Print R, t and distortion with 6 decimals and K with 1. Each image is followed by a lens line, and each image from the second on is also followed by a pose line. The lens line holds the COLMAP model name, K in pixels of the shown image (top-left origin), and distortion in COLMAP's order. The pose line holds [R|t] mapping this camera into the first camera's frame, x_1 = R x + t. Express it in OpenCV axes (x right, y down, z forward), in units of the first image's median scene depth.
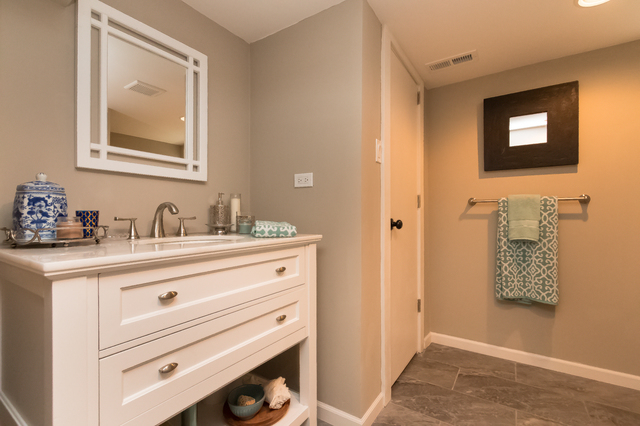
lens RADIAL K [[297.3, 0, 324.8], [0, 297.3, 214.6], [0, 0, 1]] dist [0.007995, -0.003170]
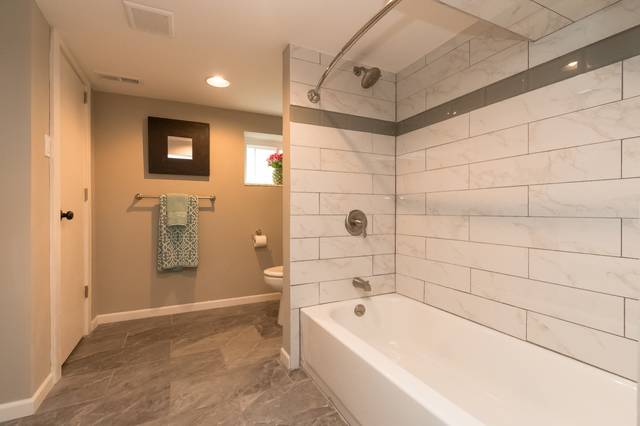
lens RADIAL K [[297.3, 0, 325.9], [0, 297.3, 211.2], [0, 0, 1]] dist [0.007995, -0.003170]
pose [[0.508590, -0.002877, 0.861004, -0.195696], [-0.003627, 0.999978, 0.005484, 0.007086], [-0.861001, -0.005912, 0.508569, -0.332854]]
